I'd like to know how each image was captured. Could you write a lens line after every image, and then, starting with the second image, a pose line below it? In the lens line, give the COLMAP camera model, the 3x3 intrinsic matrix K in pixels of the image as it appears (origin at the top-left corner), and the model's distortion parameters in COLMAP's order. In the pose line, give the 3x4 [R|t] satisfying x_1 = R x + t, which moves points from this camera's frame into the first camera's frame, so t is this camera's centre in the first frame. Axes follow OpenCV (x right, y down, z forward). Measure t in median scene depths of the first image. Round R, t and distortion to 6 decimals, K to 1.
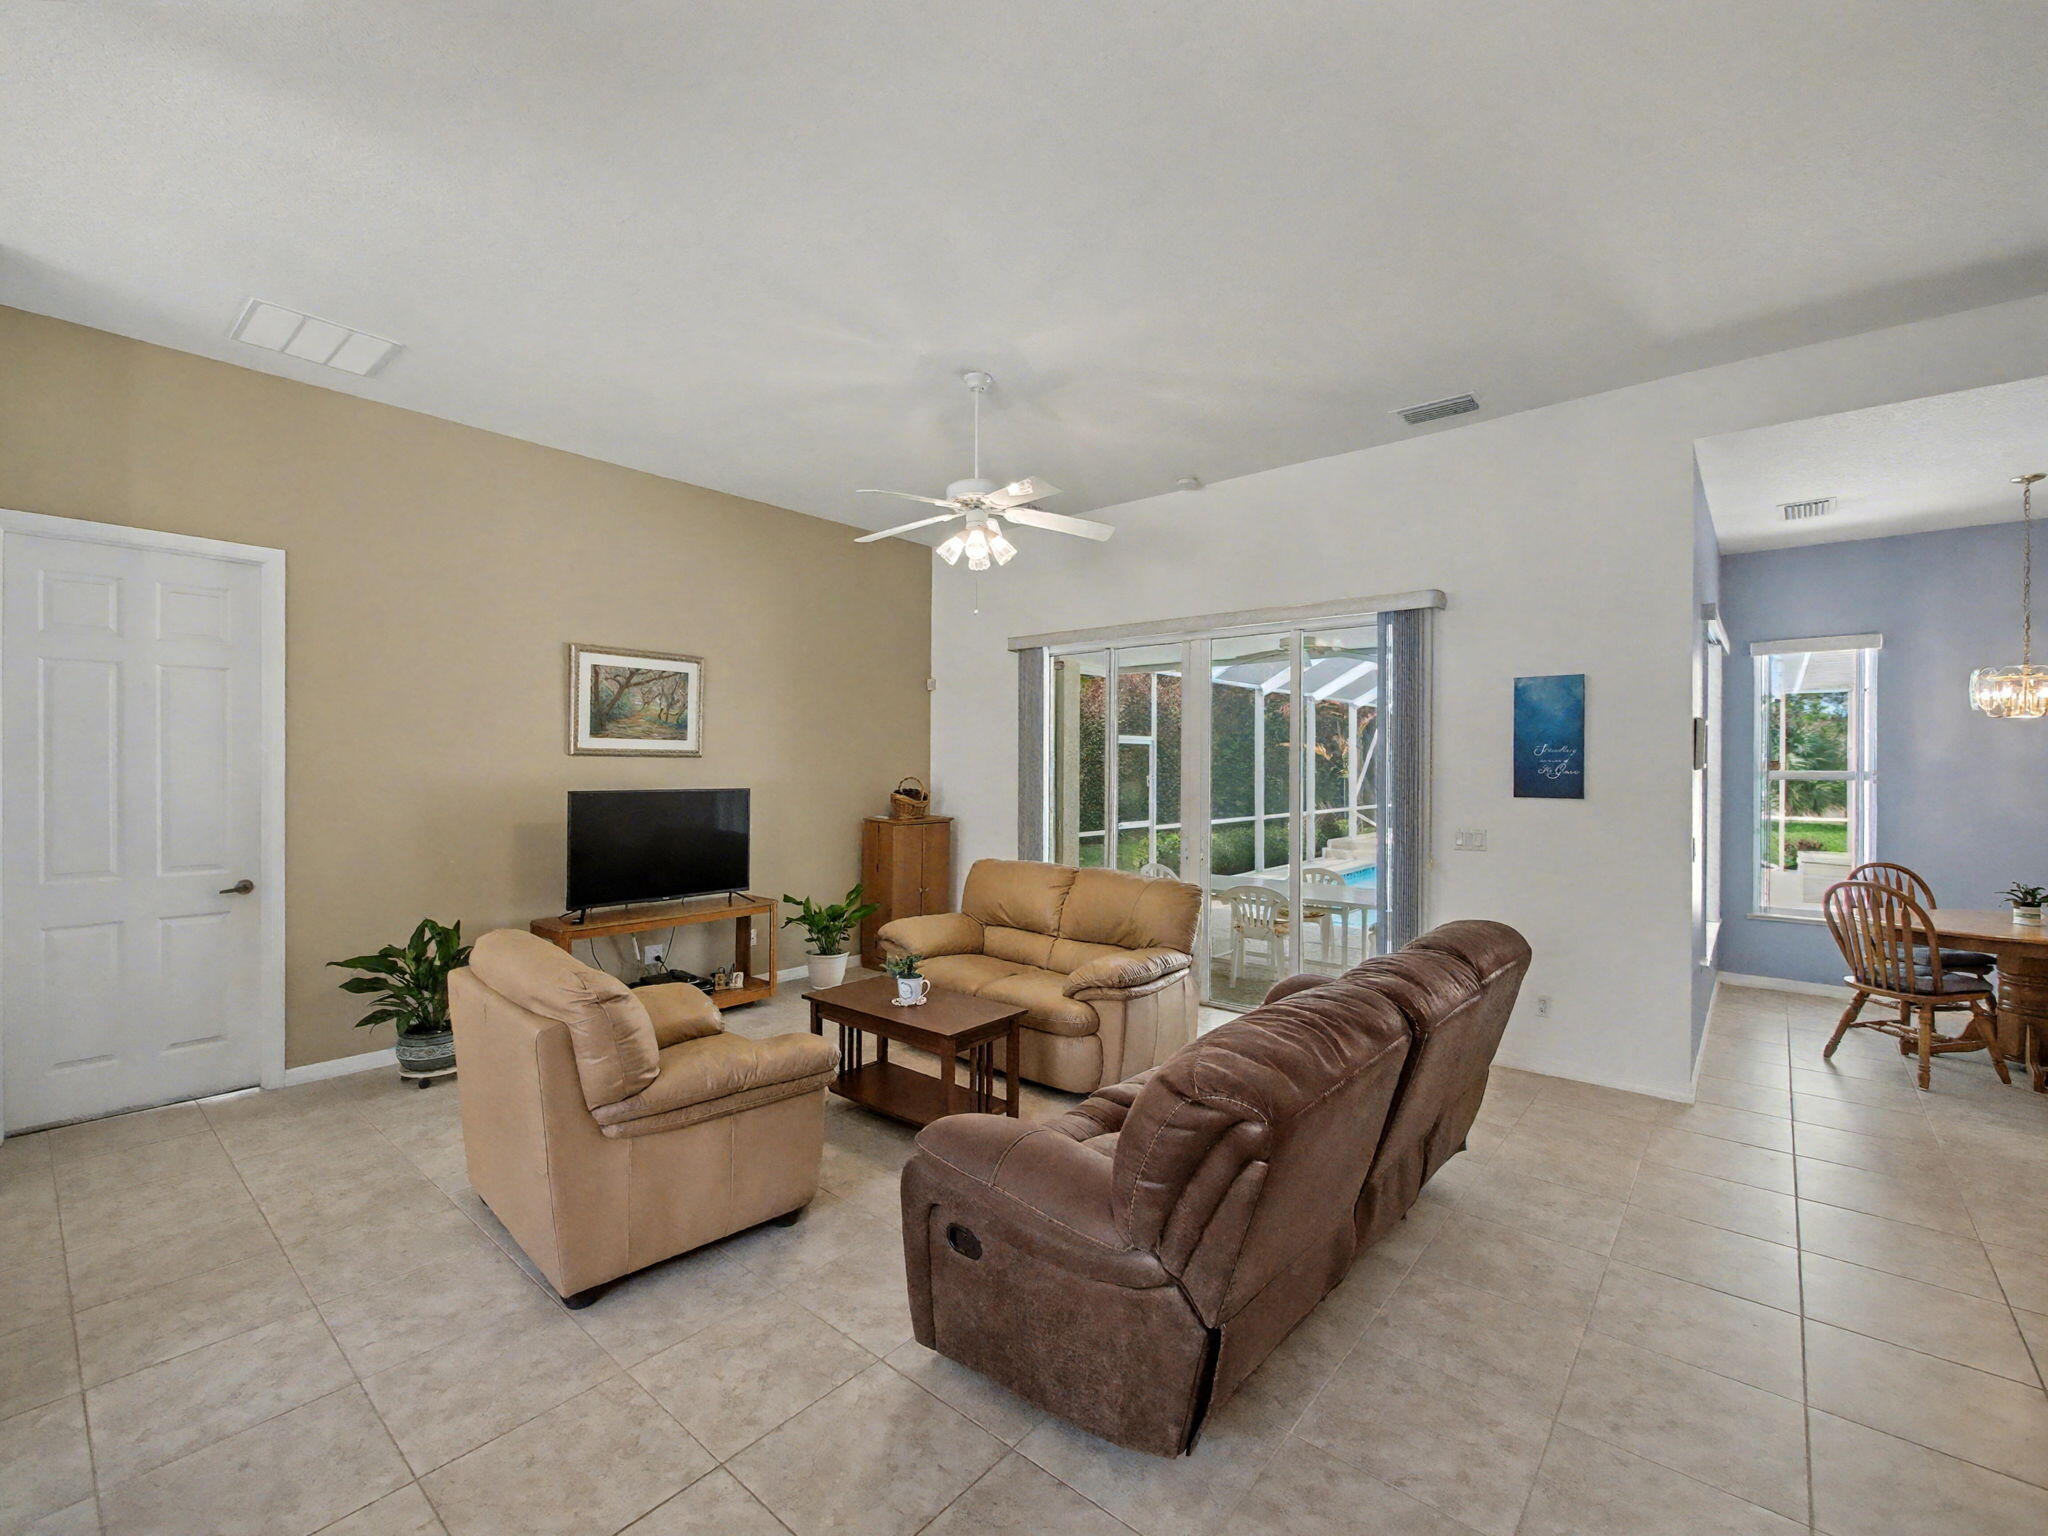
lens RADIAL K [[883.0, 0, 1007.4], [0, 883.0, 770.3], [0, 0, 1]] dist [-0.006658, 0.000655]
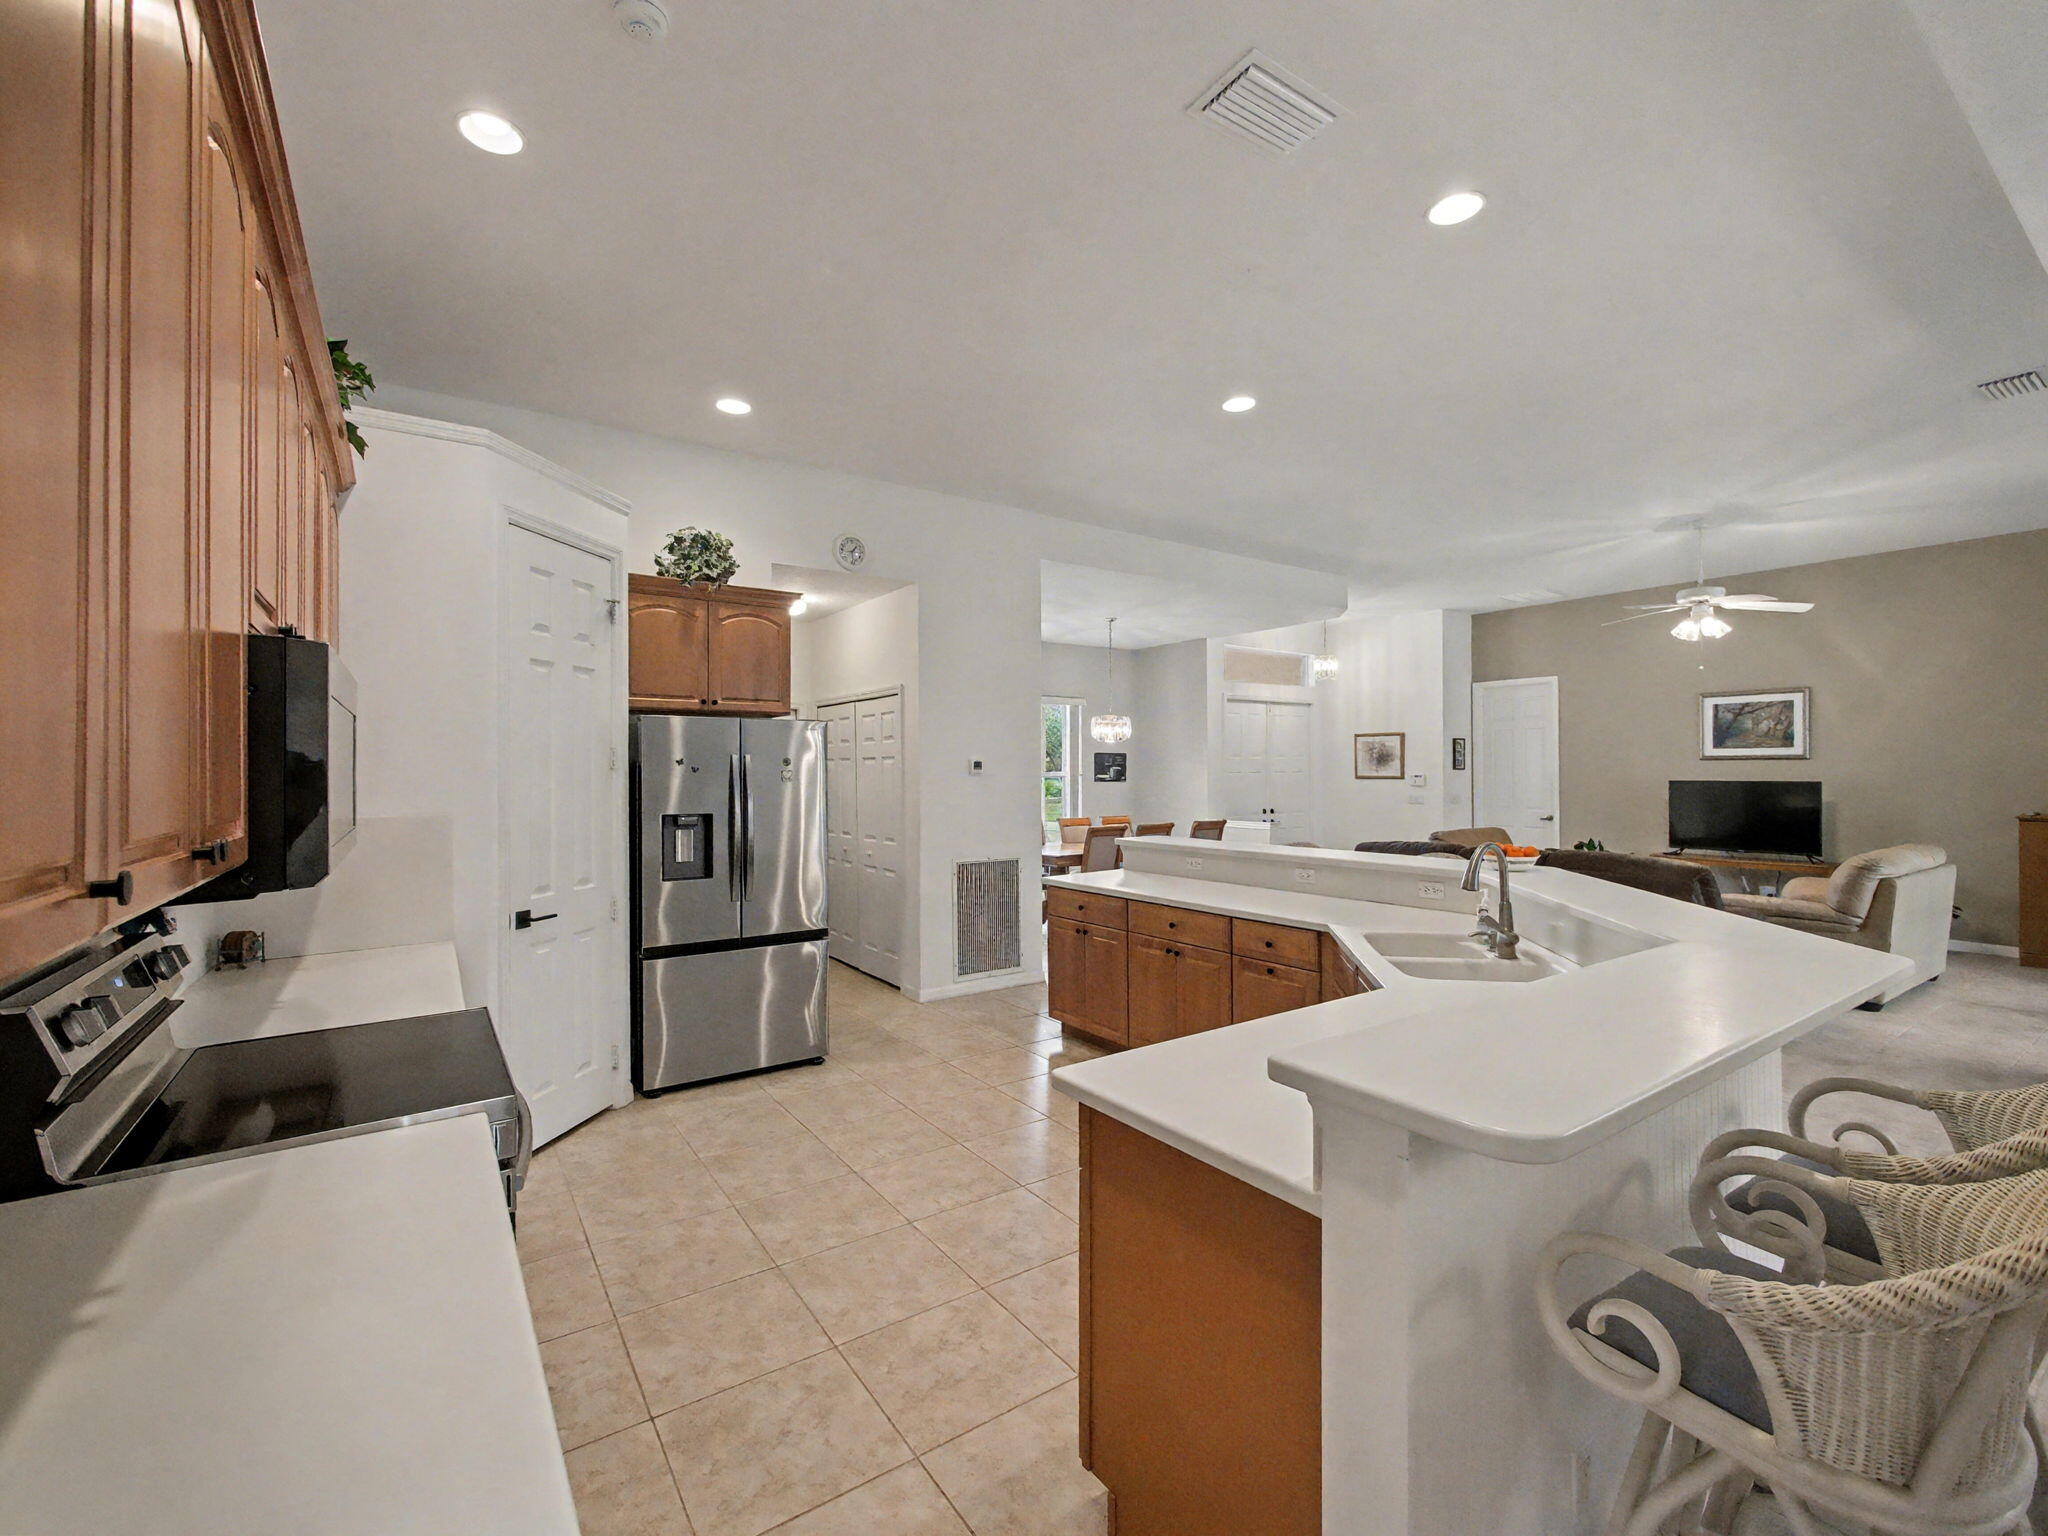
lens RADIAL K [[883.0, 0, 1018.1], [0, 883.0, 767.1], [0, 0, 1]] dist [-0.006658, 0.000655]
pose [[-0.258471, -0.008271, -0.965984, 1.583909], [-0.003215, 0.999965, -0.007702, 0.015262], [0.966014, 0.001115, -0.258488, 0.188698]]
